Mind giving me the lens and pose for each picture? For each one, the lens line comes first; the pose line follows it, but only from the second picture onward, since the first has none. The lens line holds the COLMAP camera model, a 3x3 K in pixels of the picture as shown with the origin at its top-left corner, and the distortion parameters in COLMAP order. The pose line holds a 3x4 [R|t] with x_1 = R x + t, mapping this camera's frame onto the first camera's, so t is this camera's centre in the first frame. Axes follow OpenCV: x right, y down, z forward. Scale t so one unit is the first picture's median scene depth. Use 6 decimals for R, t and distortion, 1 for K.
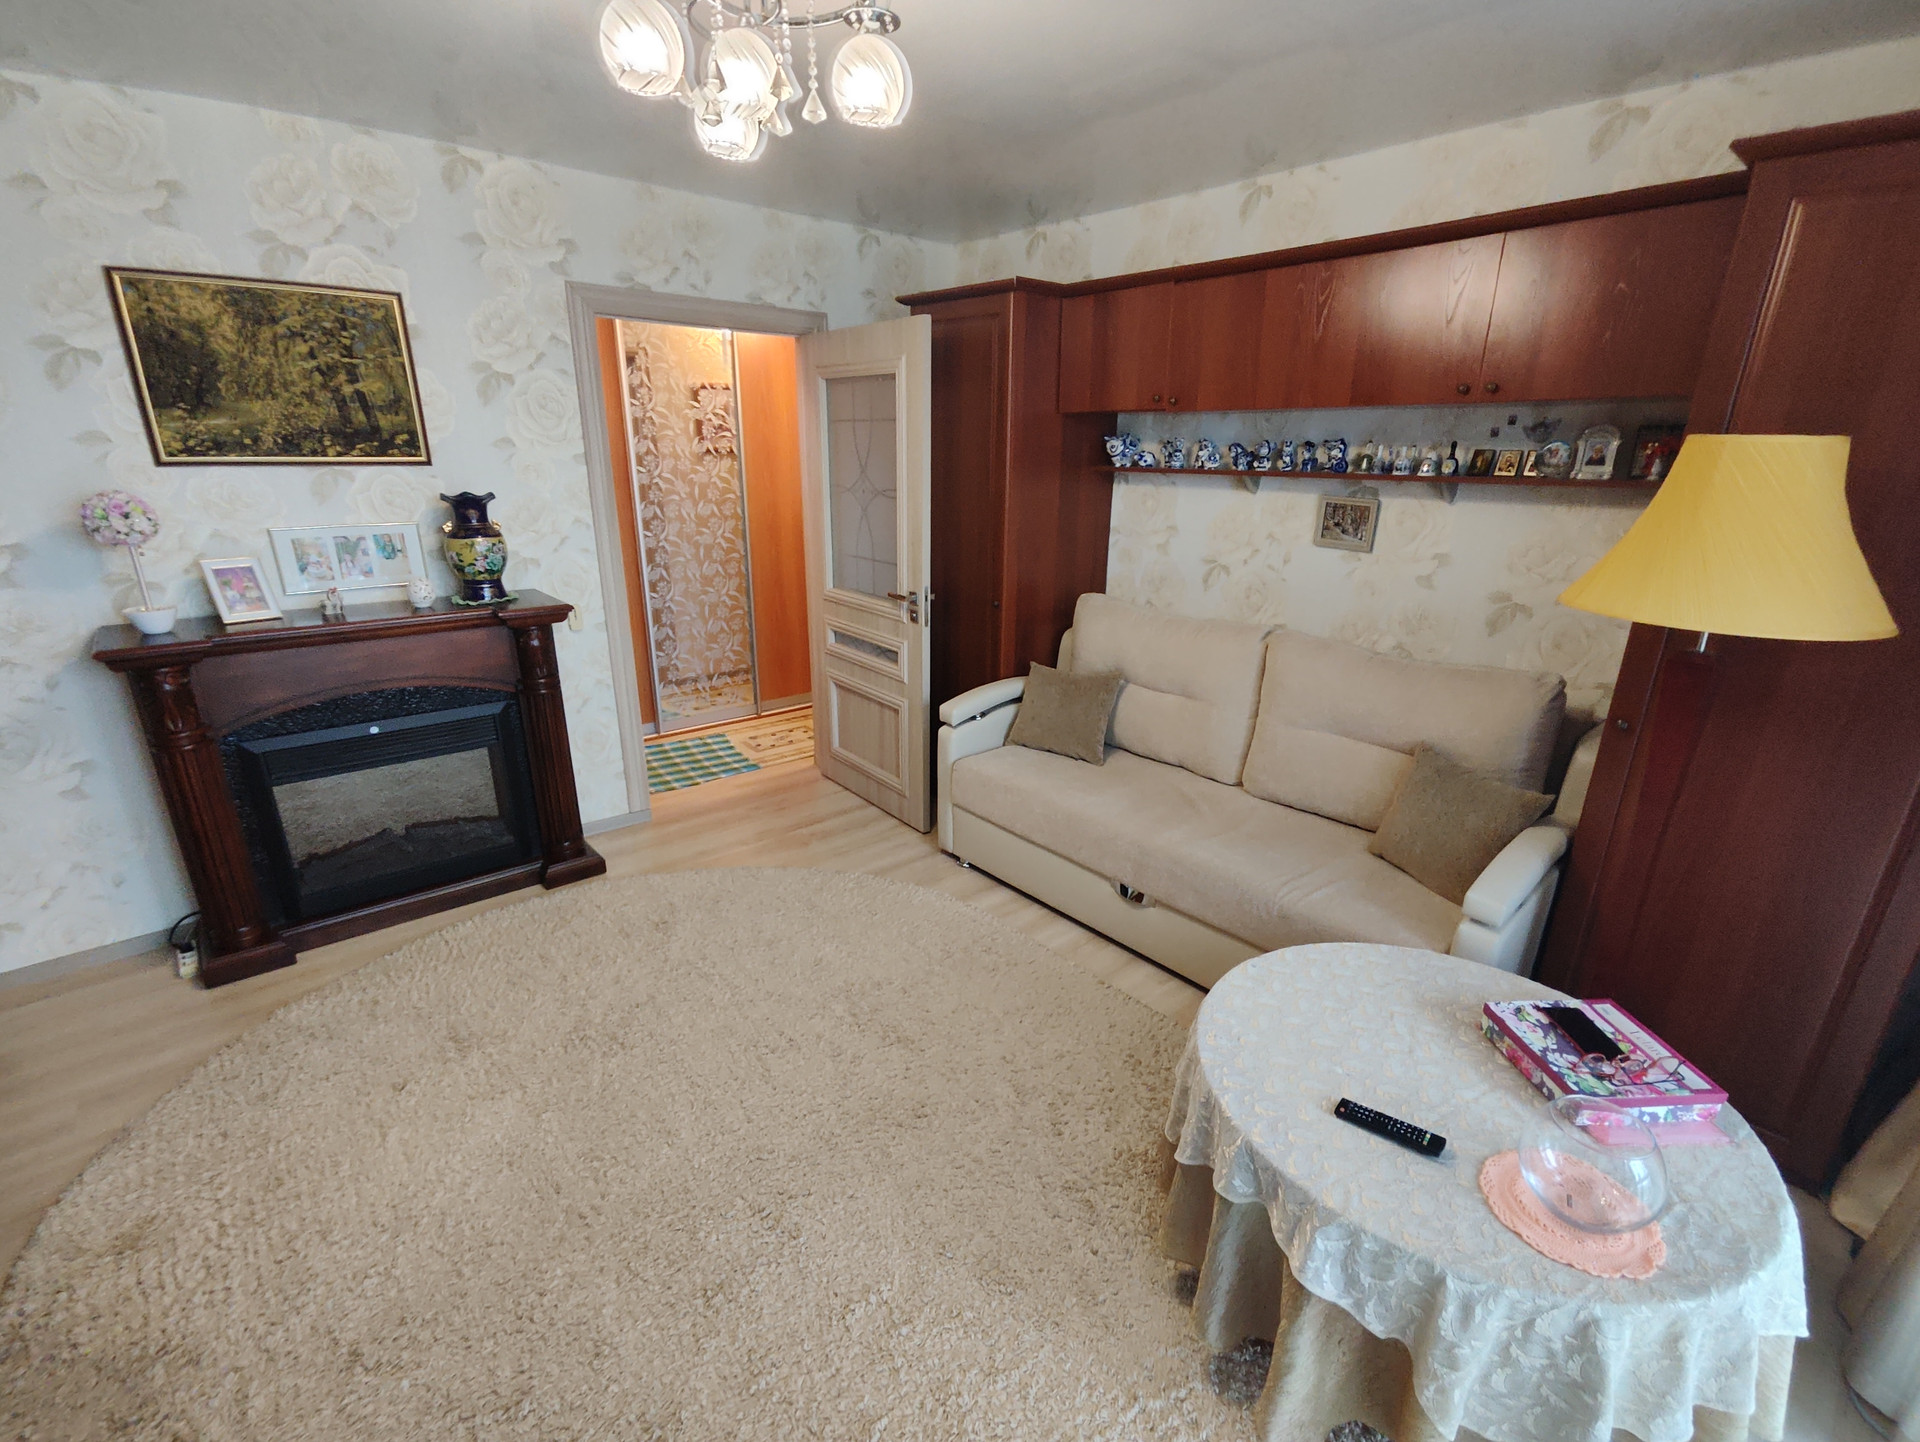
lens RADIAL K [[874.3, 0, 986.8], [0, 874.3, 755.3], [0, 0, 1]] dist [-0.000809, -0.005747]
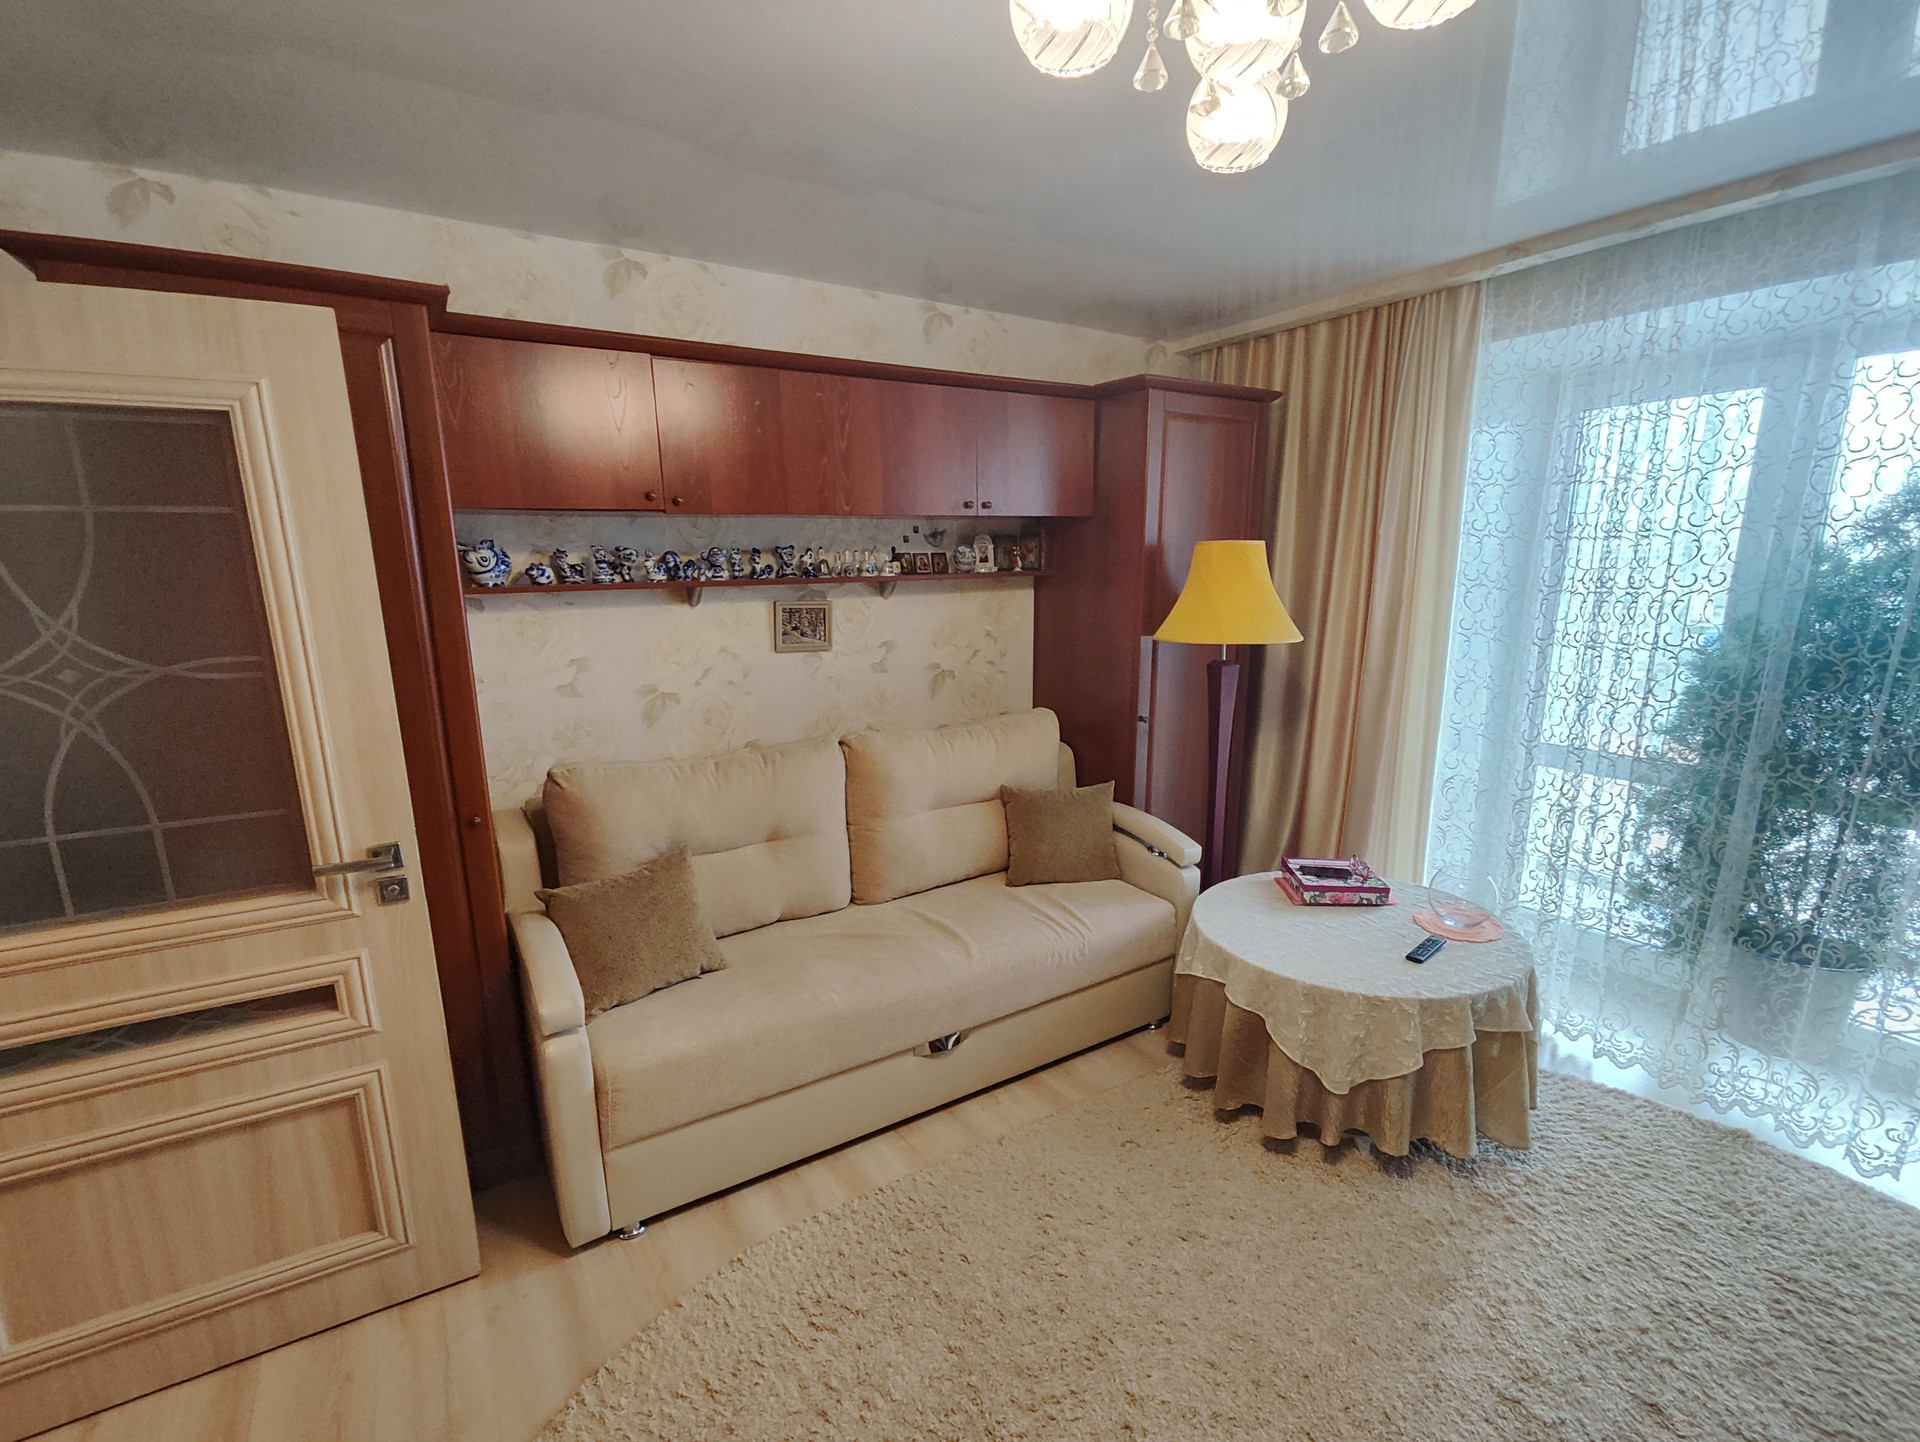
lens RADIAL K [[876.0, 0, 970.5], [0, 876.0, 752.1], [0, 0, 1]] dist [-0.000567, 0.003729]
pose [[0.160840, -0.231247, 0.959508, -0.599575], [0.340119, 0.925604, 0.166063, -0.246837], [-0.926526, 0.299637, 0.227525, 0.671193]]
